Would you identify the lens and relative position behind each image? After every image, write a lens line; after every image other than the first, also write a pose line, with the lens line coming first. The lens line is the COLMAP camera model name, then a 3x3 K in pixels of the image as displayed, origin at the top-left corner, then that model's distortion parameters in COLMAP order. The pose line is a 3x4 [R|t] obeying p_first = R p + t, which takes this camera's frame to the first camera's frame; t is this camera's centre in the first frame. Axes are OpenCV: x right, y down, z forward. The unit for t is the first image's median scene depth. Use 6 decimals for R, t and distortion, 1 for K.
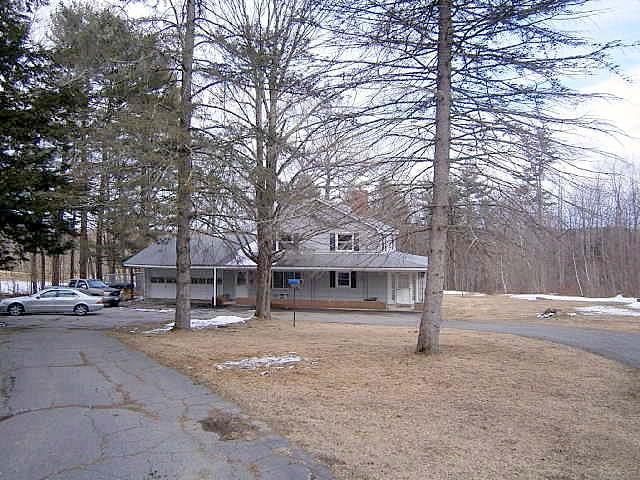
lens RADIAL K [[505.9, 0, 321.4], [0, 505.9, 236.2], [0, 0, 1]] dist [-0.060709, 0.050114]
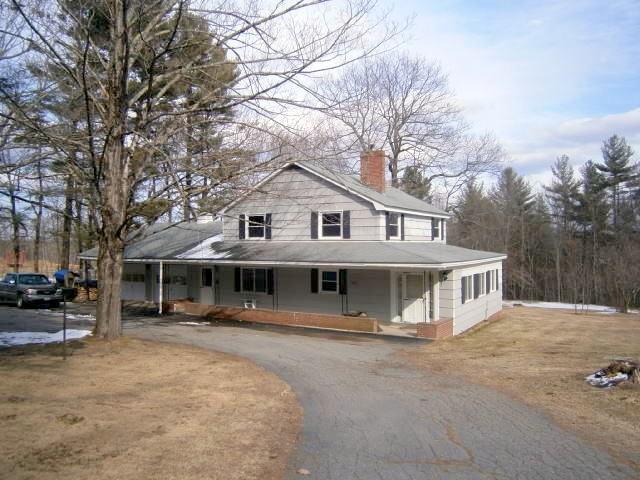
lens RADIAL K [[505.9, 0, 321.4], [0, 505.9, 236.2], [0, 0, 1]] dist [-0.060709, 0.050114]
pose [[0.960032, -0.001389, -0.279888, 0.217447], [-0.000945, 0.999966, -0.008204, 0.031466], [0.279890, 0.008141, 0.959998, 0.363670]]
